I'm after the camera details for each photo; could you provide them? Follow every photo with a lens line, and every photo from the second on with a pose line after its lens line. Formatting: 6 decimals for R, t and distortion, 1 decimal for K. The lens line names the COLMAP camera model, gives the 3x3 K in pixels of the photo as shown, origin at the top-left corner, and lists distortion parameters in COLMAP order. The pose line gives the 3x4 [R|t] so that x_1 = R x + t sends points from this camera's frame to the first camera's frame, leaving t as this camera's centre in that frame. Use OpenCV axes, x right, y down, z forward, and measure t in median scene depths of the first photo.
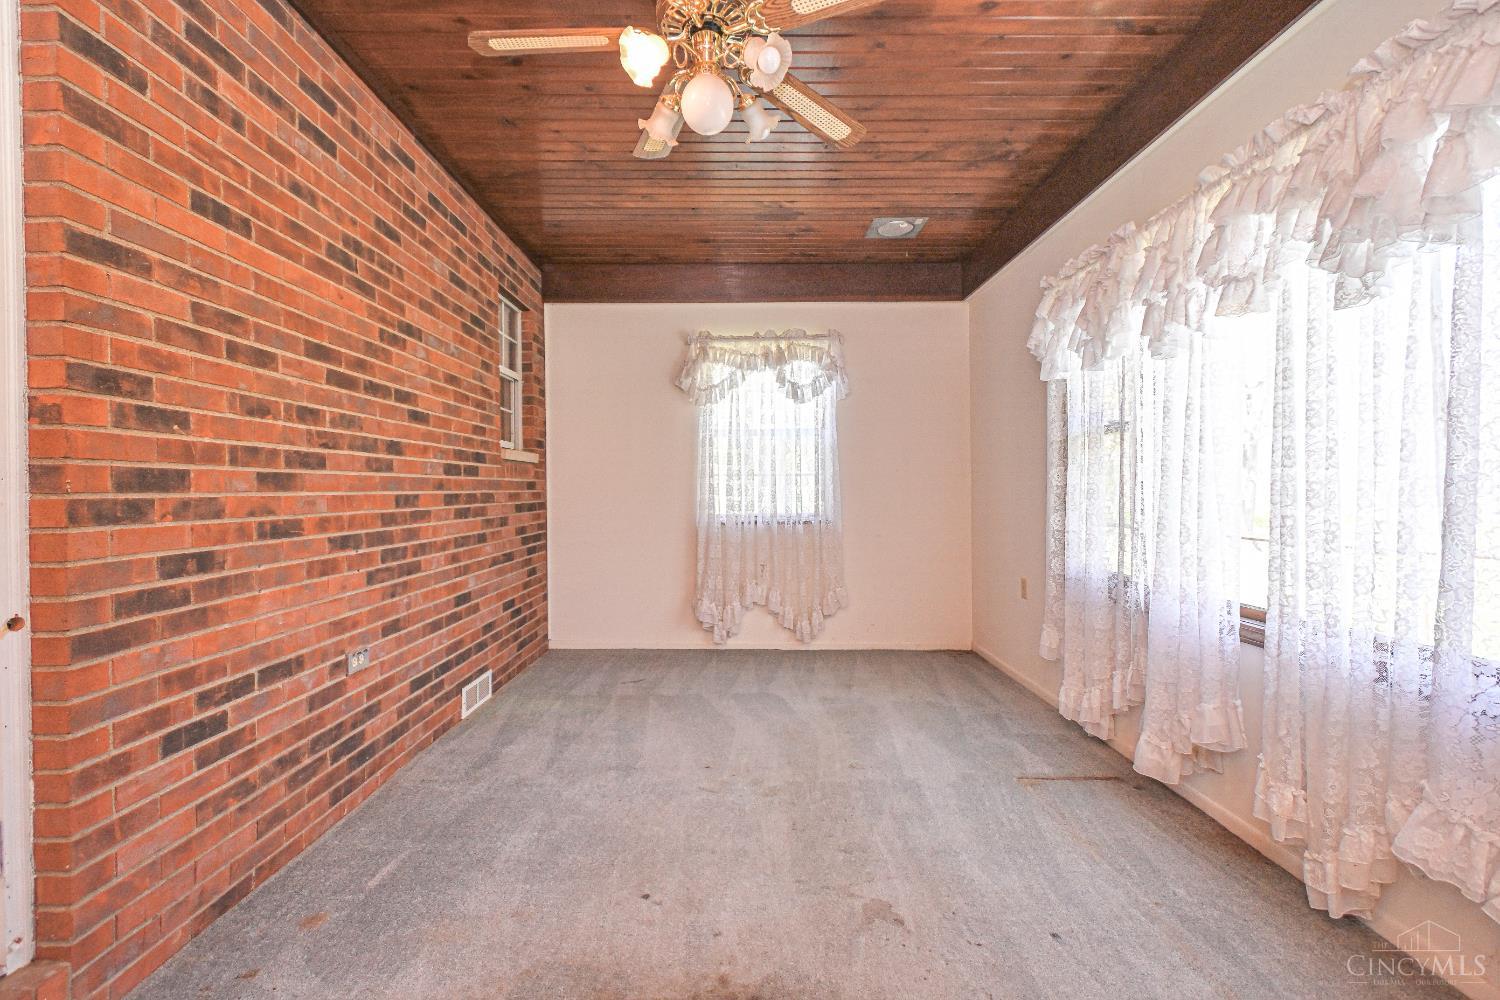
lens RADIAL K [[659.3, 0, 745.0], [0, 659.3, 495.2], [0, 0, 1]] dist [0.012949, -0.003167]
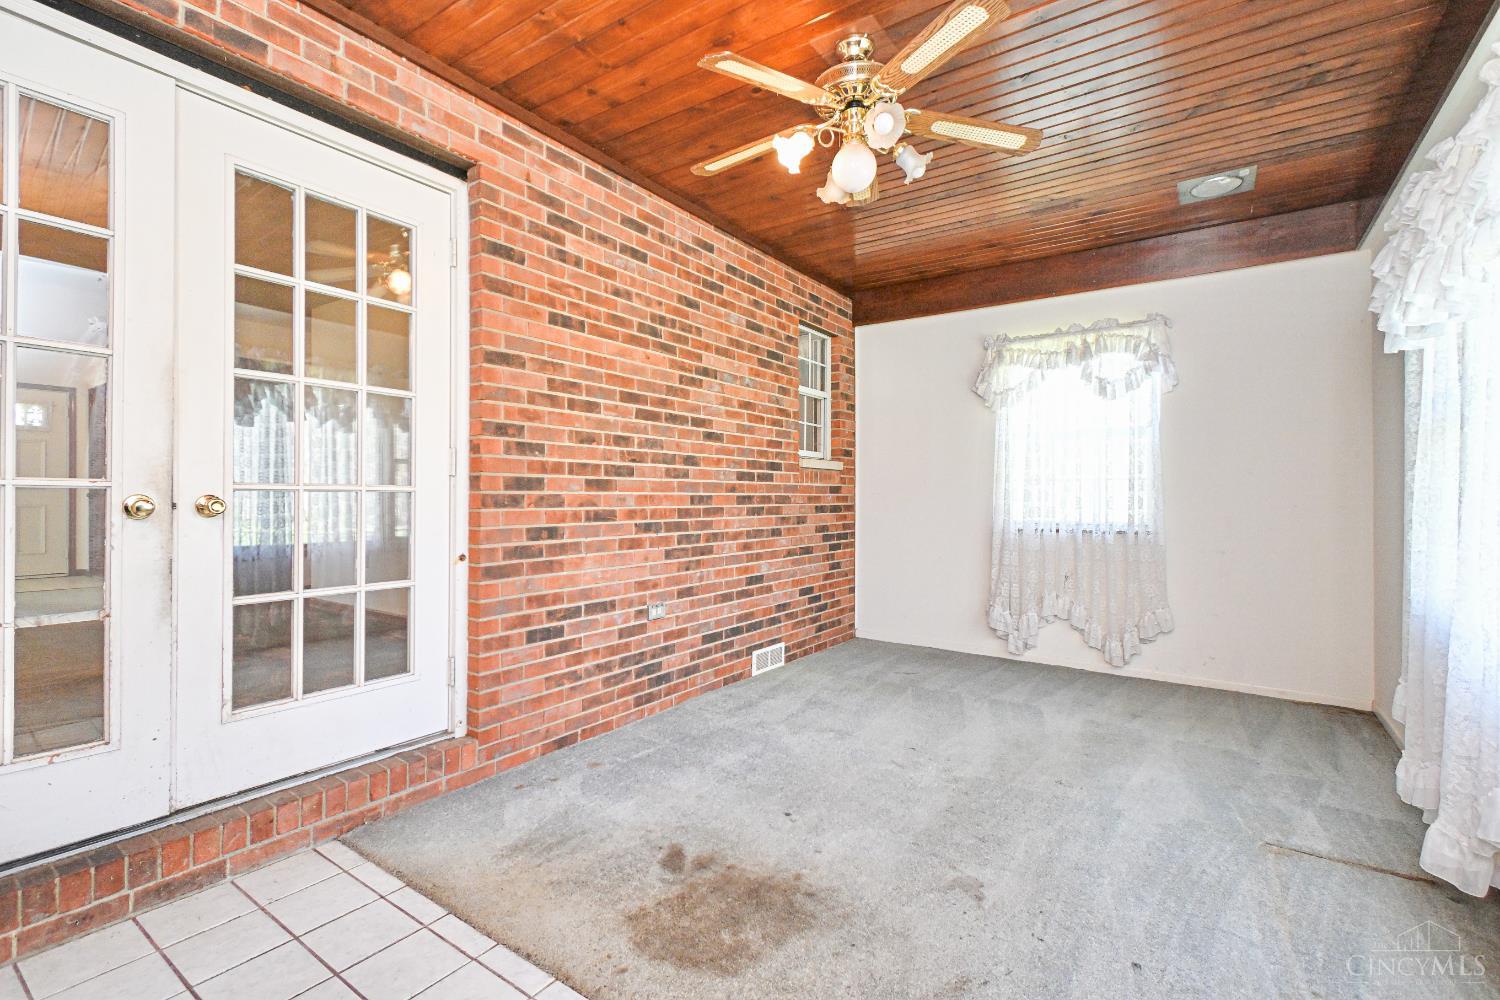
lens RADIAL K [[664.7, 0, 736.3], [0, 664.7, 494.3], [0, 0, 1]] dist [0.006863, -0.000120]
pose [[0.822514, 0.007895, -0.568690, 0.324141], [-0.014116, 0.999879, -0.006536, 0.005138], [0.568569, 0.013404, 0.822526, -0.069481]]
